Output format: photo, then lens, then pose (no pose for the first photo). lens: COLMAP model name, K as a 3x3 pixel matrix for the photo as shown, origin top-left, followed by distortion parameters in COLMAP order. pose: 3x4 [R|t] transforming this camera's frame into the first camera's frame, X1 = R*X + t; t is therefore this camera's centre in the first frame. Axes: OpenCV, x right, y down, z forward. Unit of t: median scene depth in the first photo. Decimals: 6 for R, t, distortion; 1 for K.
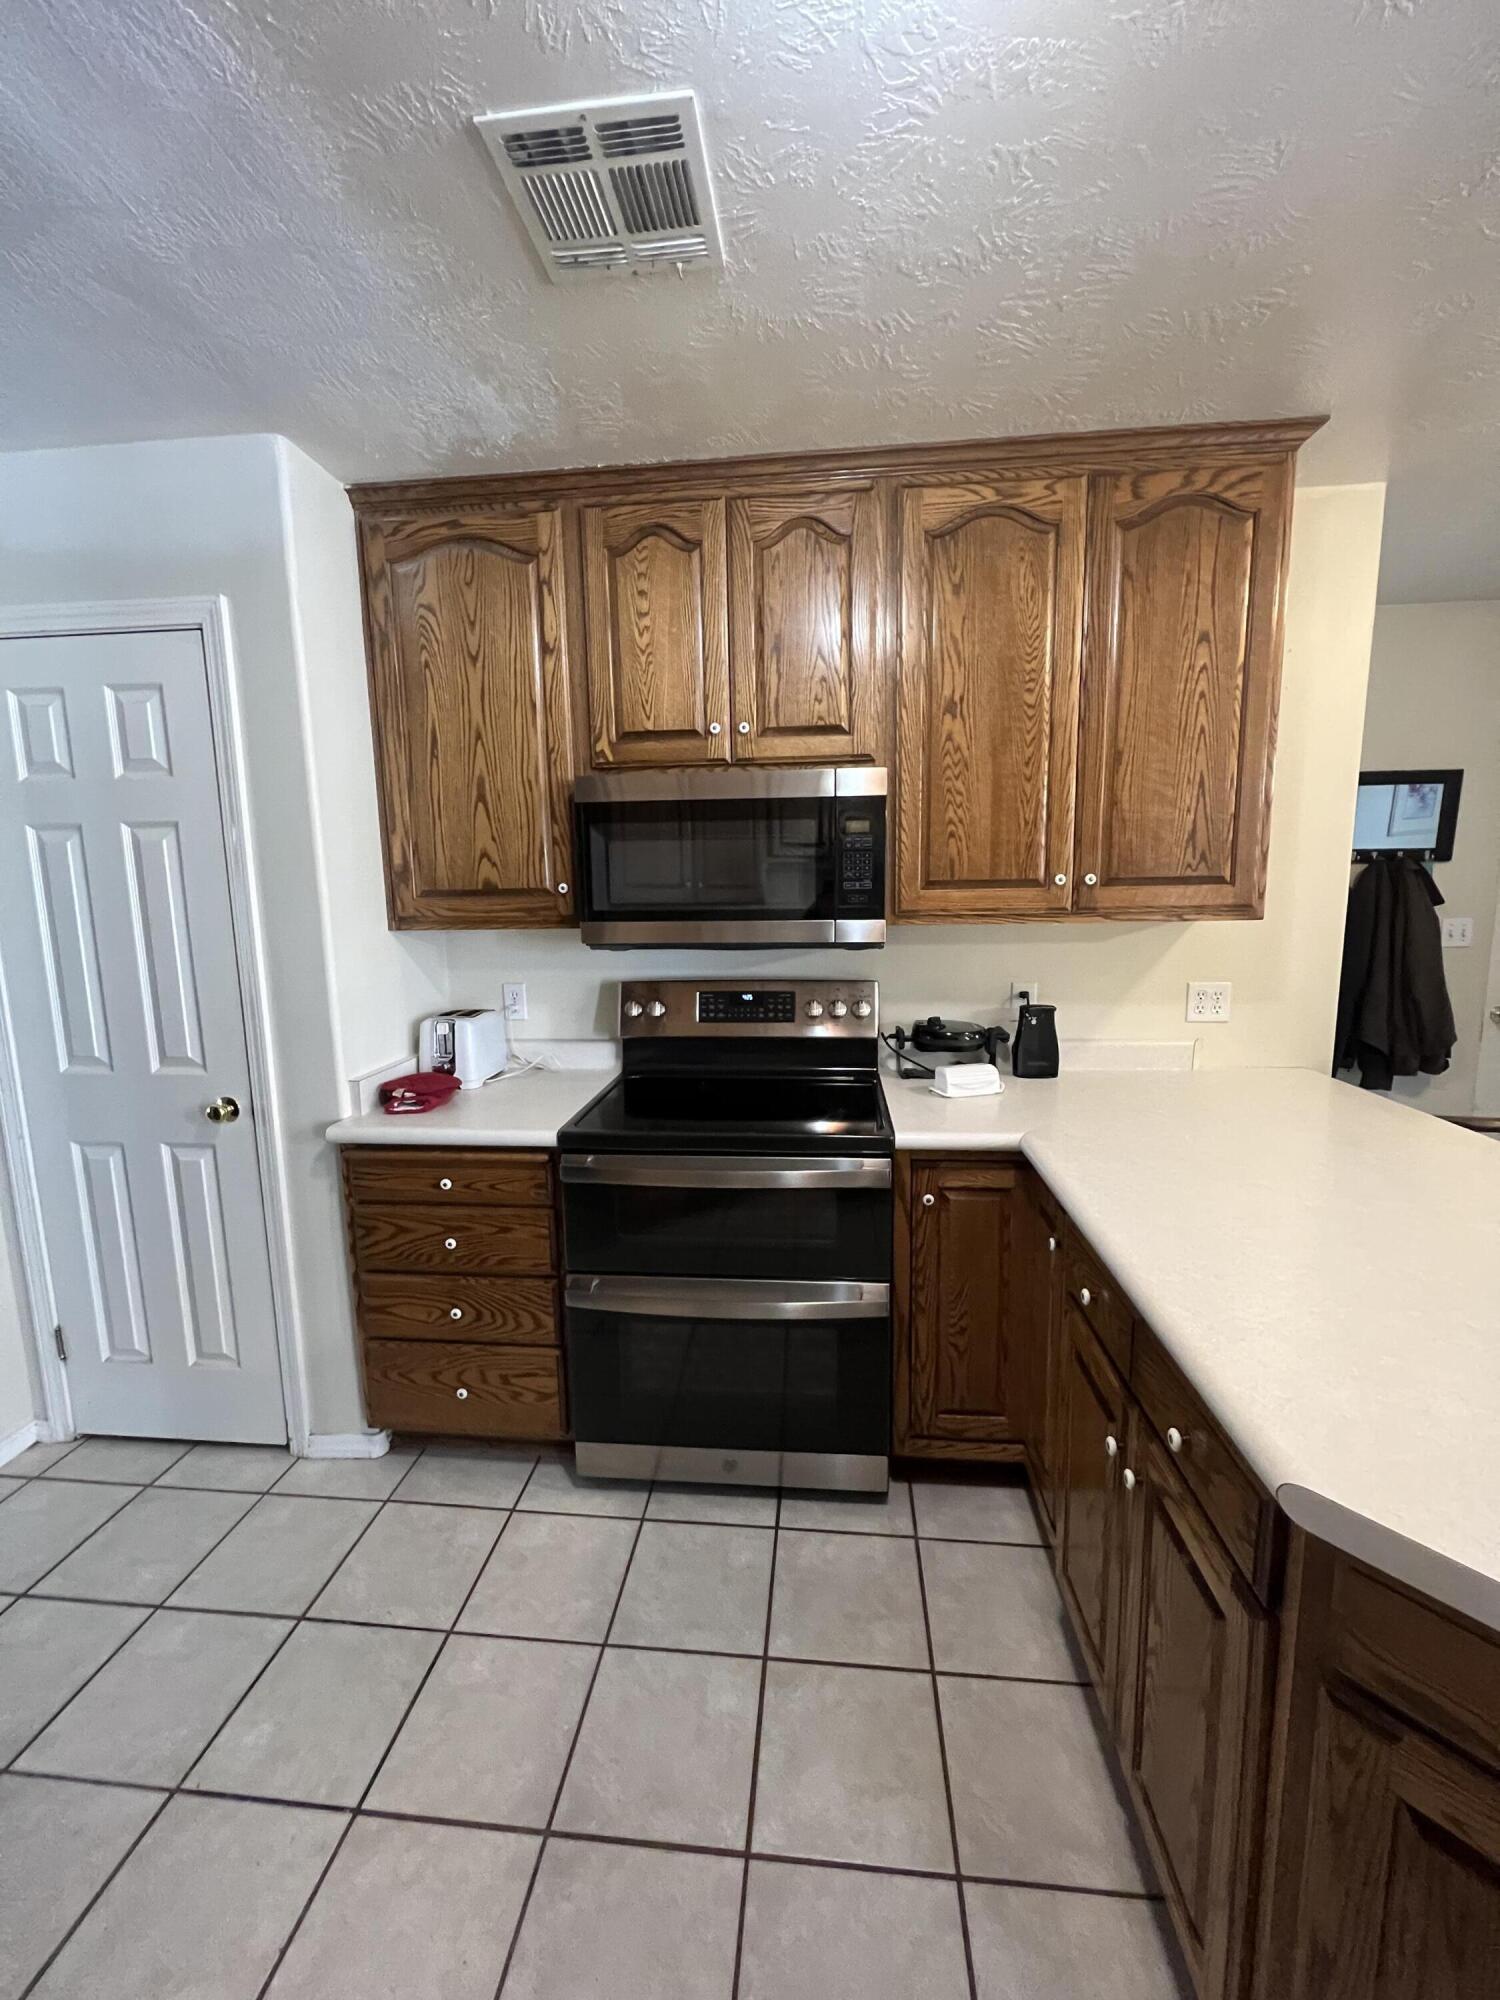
lens RADIAL K [[801.3, 0, 745.8], [0, 801.3, 998.5], [0, 0, 1]] dist [-0.002791, 0.000376]
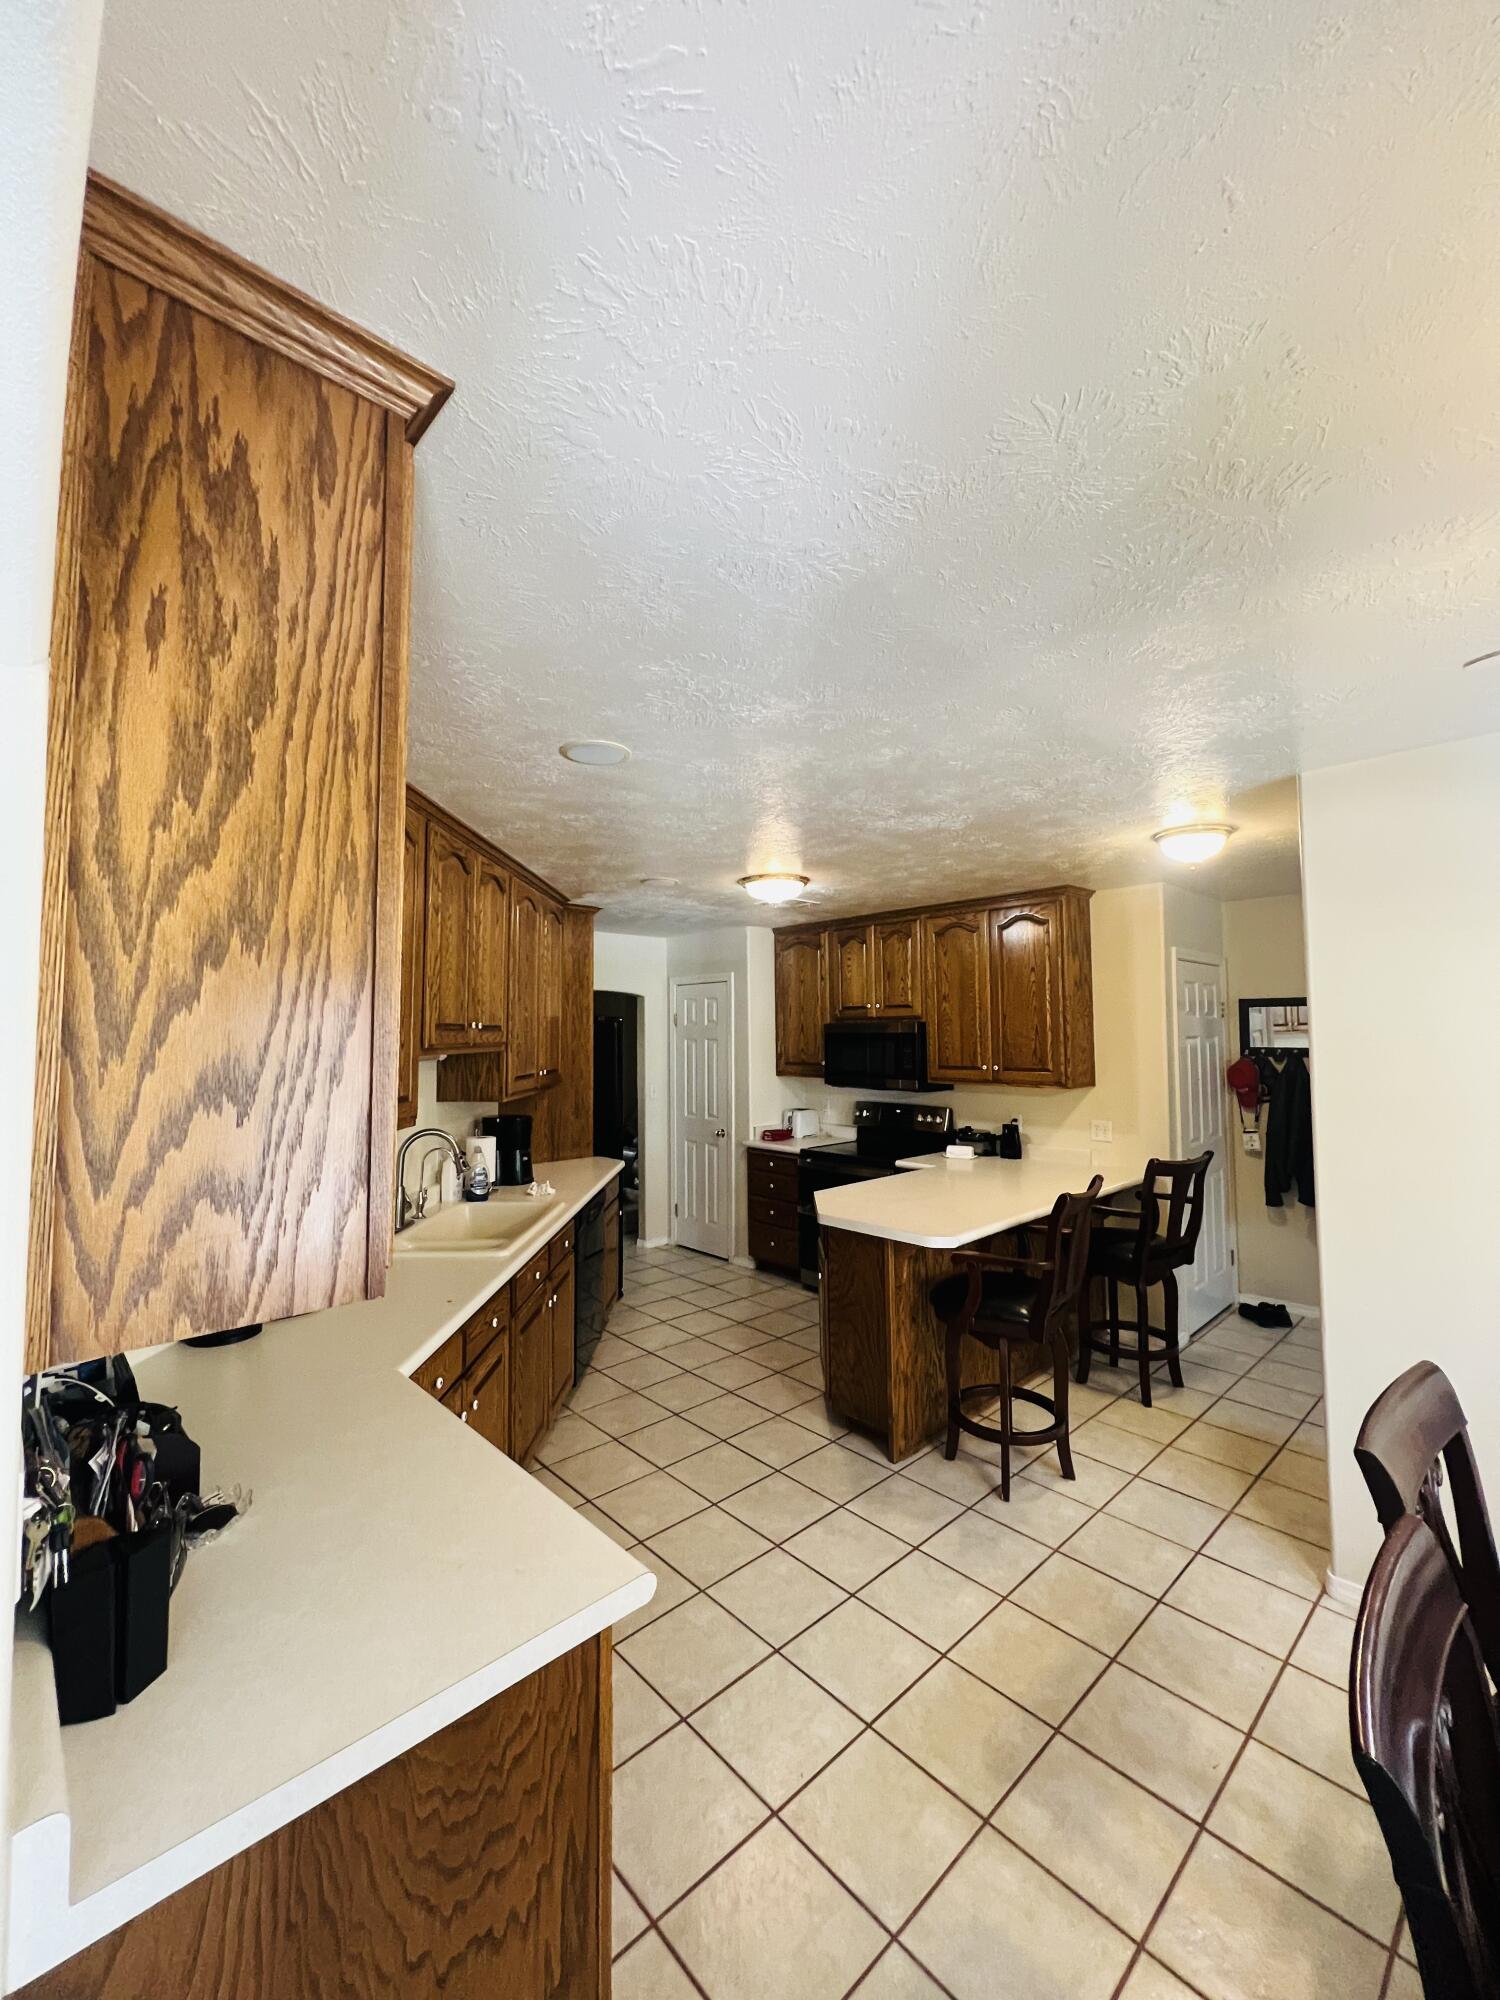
lens RADIAL K [[798.3, 0, 751.7], [0, 798.3, 1002.5], [0, 0, 1]] dist [-0.001284, 0.000154]
pose [[0.750618, -0.014996, -0.660566, 1.438981], [-0.099843, 0.985688, -0.135830, 0.051822], [0.653149, 0.167909, 0.738378, -1.233916]]
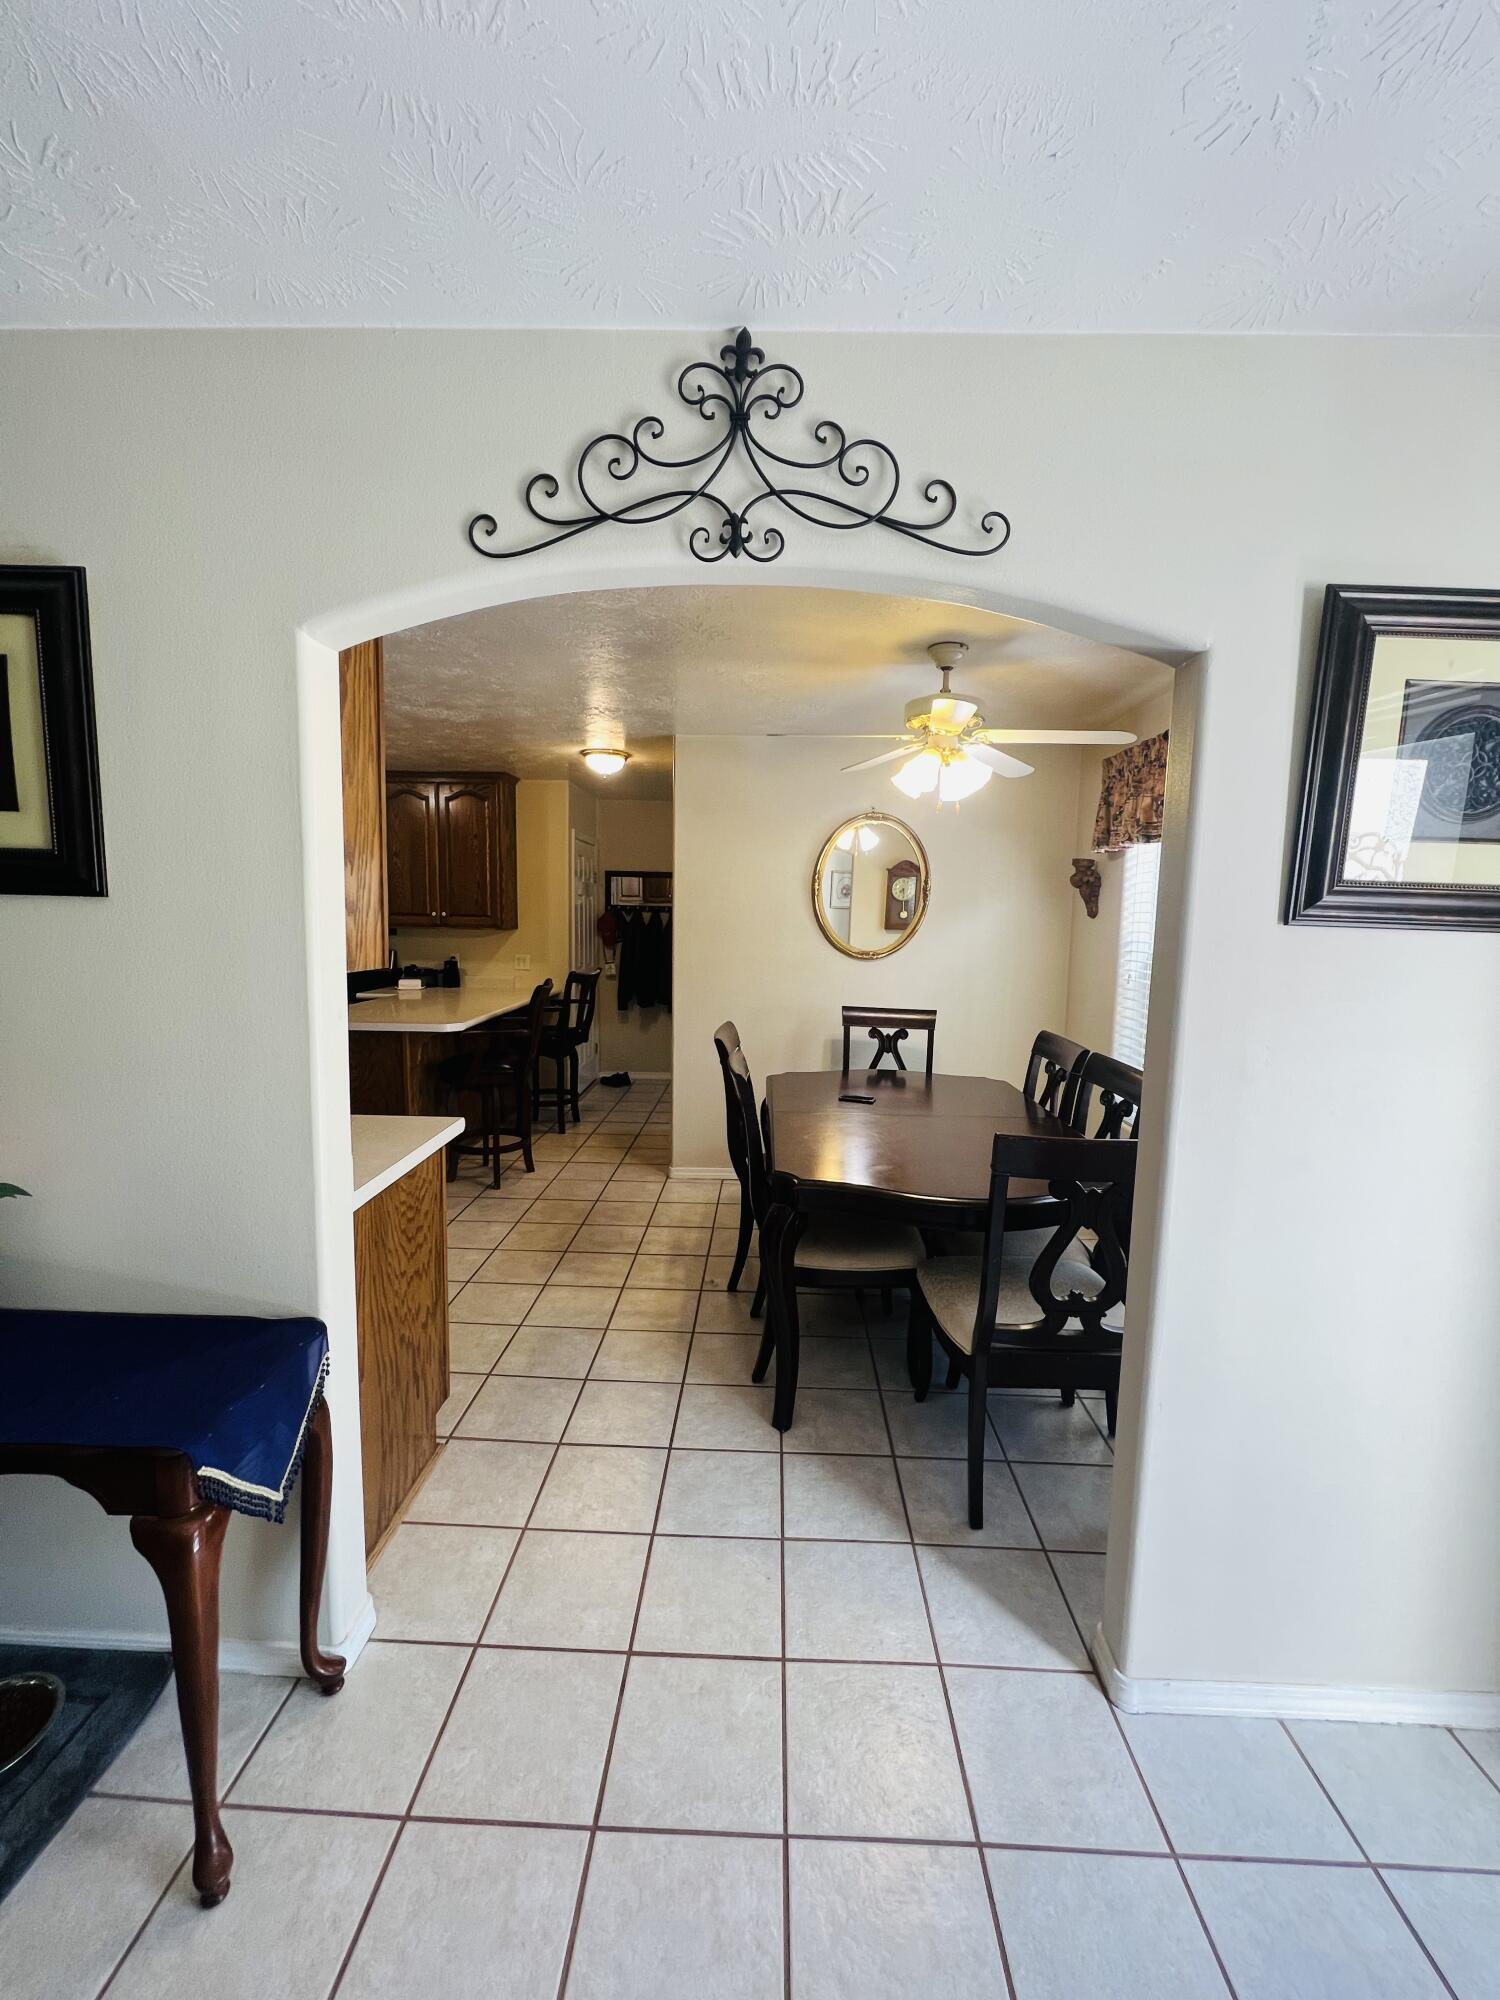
lens RADIAL K [[798.3, 0, 762.1], [0, 798.3, 1000.3], [0, 0, 1]] dist [-0.001284, 0.000154]
pose [[0.995454, 0.028050, 0.091018, 1.323939], [-0.024635, 0.998958, -0.038431, 0.248427], [-0.092001, 0.036014, 0.995107, -1.991382]]
